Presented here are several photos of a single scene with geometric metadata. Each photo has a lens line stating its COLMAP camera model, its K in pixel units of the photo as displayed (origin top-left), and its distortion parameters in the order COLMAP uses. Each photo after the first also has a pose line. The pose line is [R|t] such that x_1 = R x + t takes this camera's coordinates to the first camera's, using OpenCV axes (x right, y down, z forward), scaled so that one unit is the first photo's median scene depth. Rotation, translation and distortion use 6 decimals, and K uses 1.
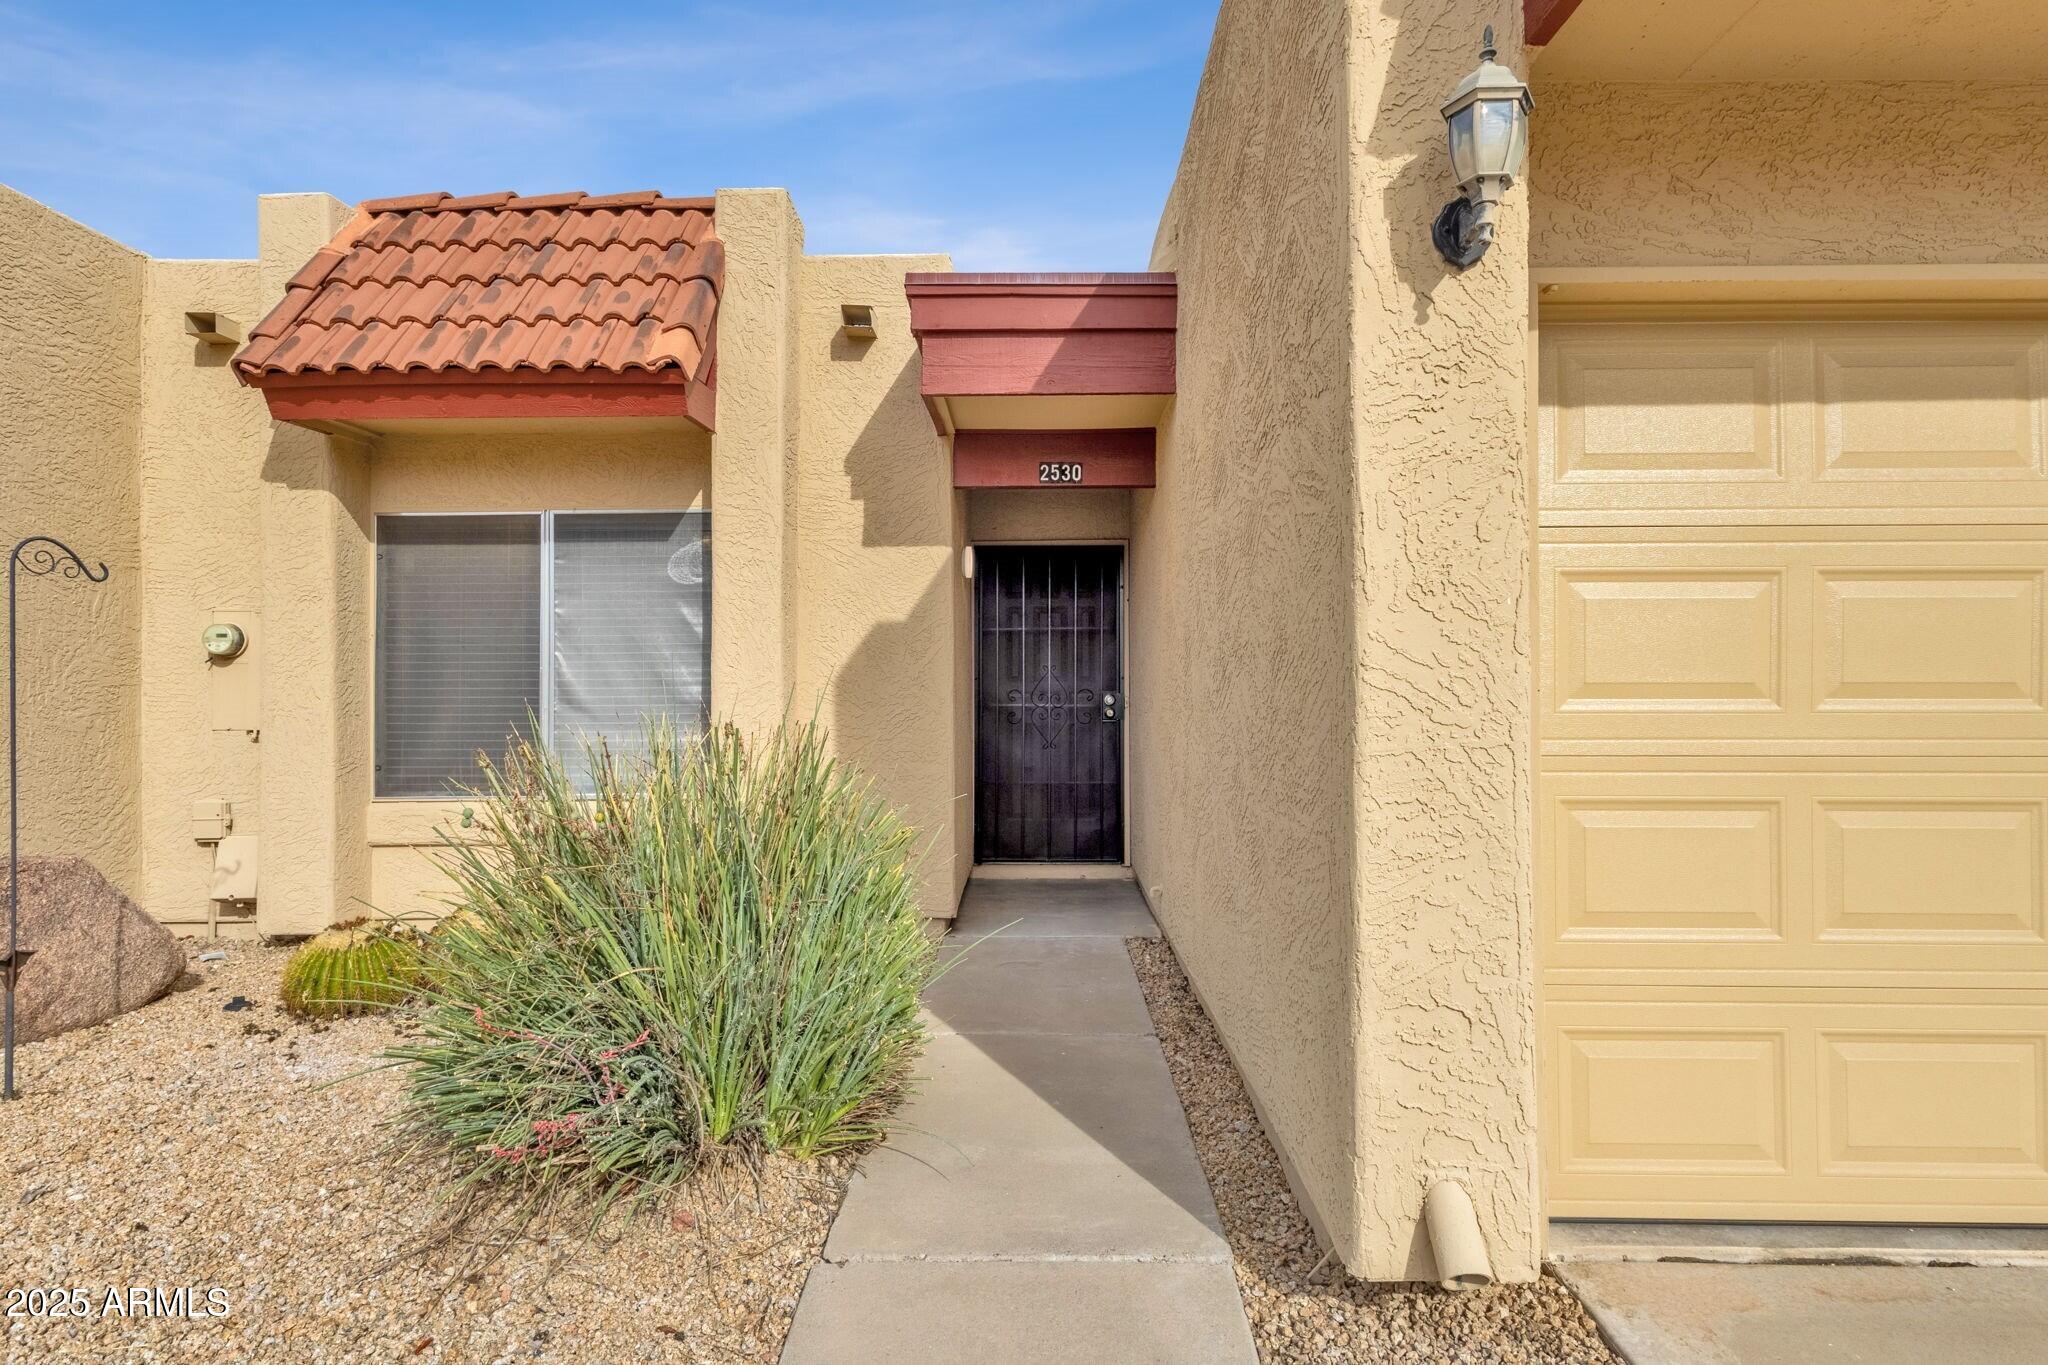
lens RADIAL K [[1112.9, 0, 1024.0], [0, 1112.9, 682.5], [0, 0, 1]] dist [0.003692, 0.001070]
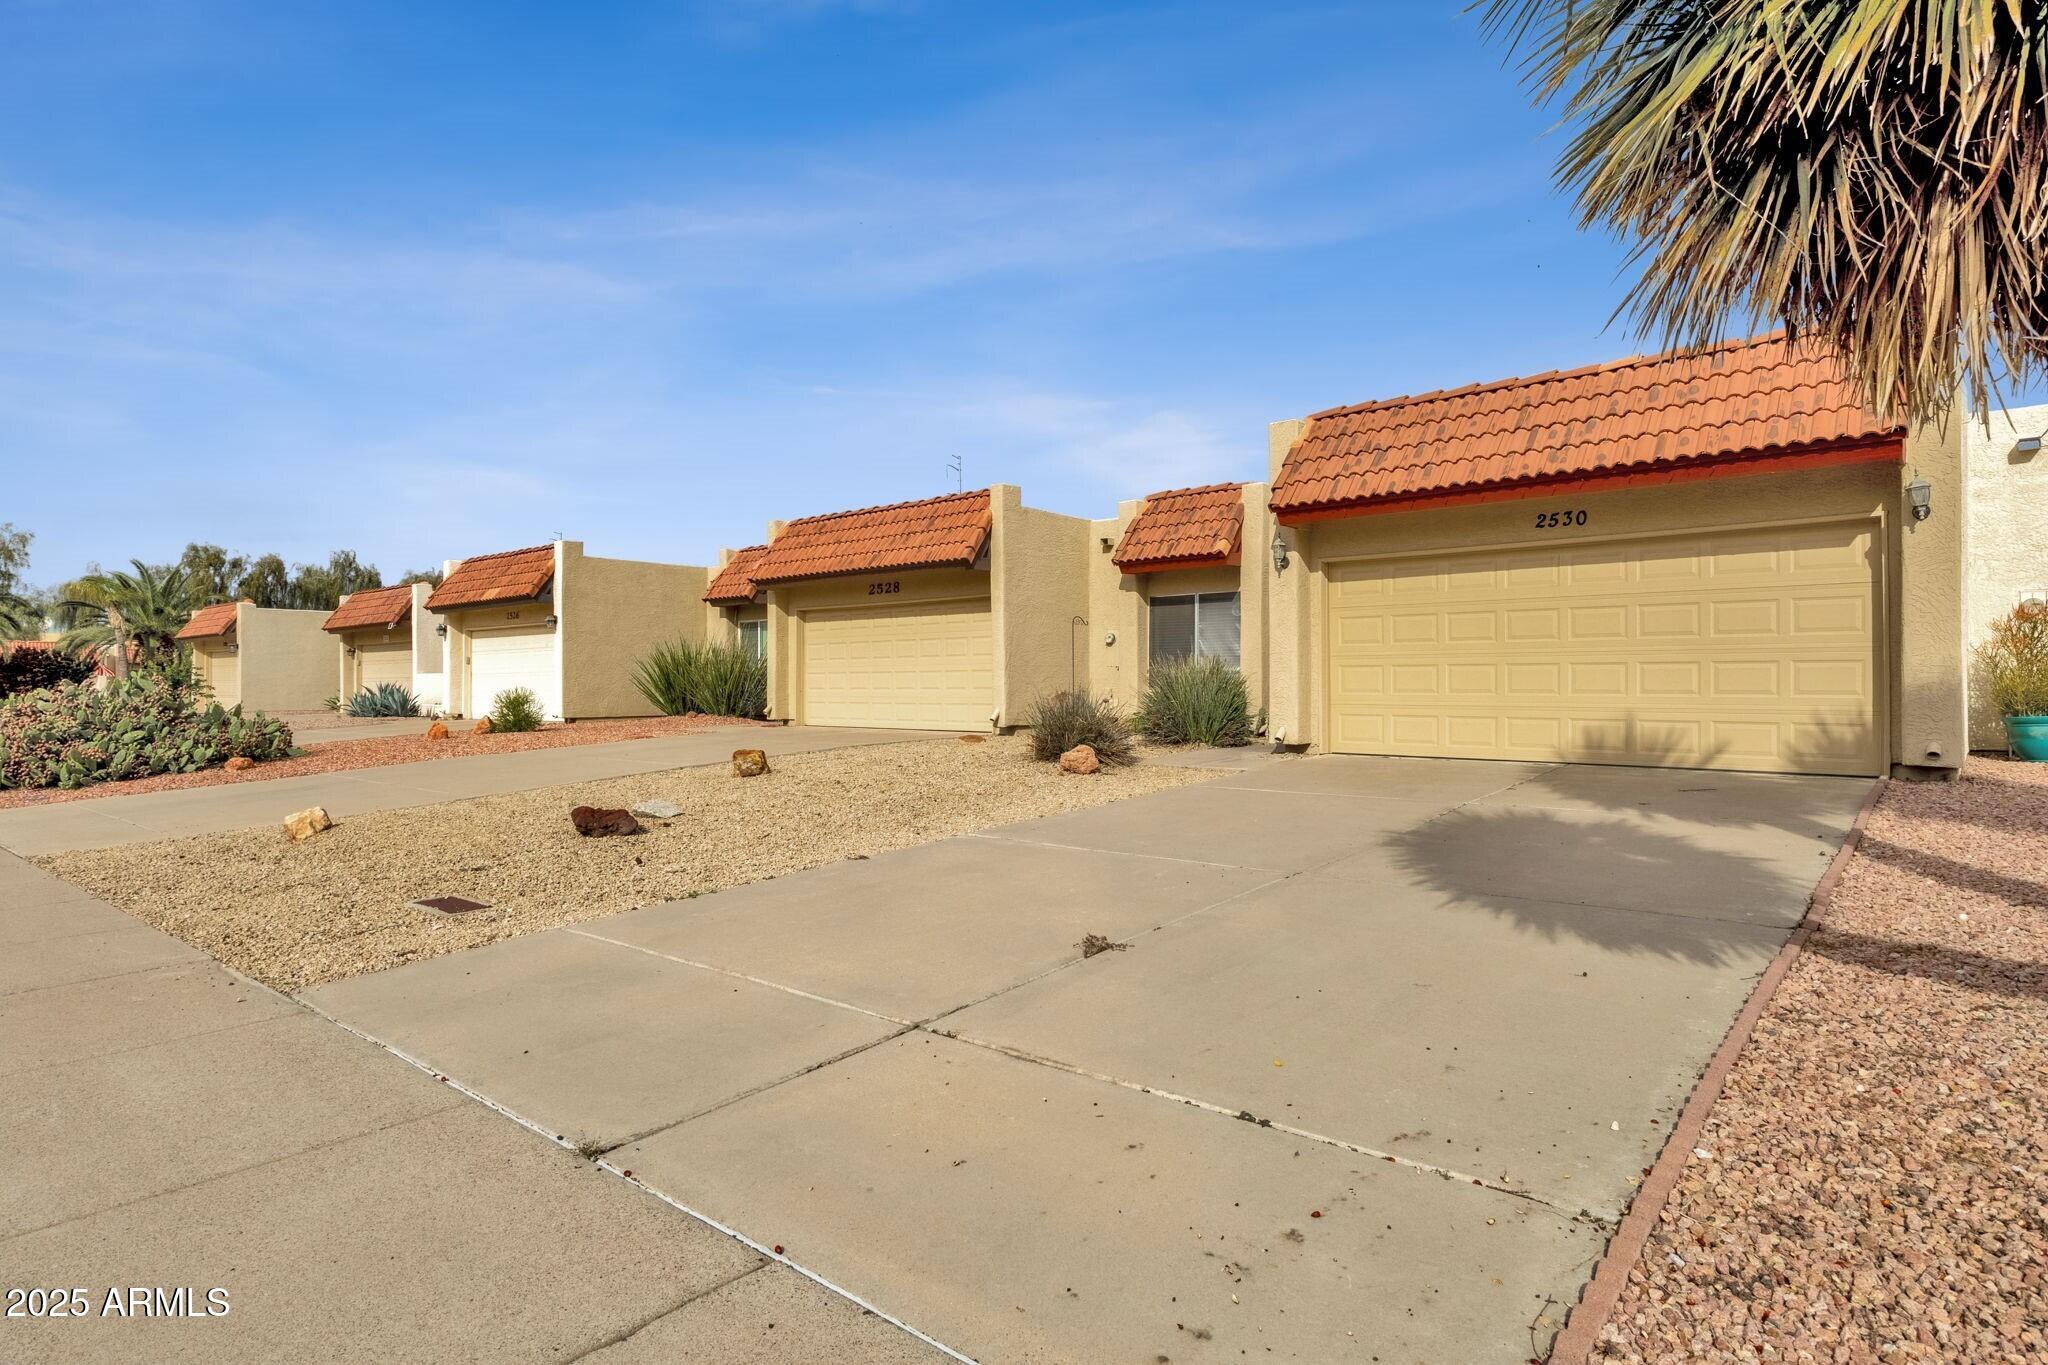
lens RADIAL K [[1112.9, 0, 1024.0], [0, 1112.9, 682.5], [0, 0, 1]] dist [0.003692, 0.001070]
pose [[0.767066, 0.001379, -0.641566, 1.205495], [0.004390, 0.999963, 0.007398, 0.067730], [0.641553, -0.008491, 0.767032, -1.697881]]
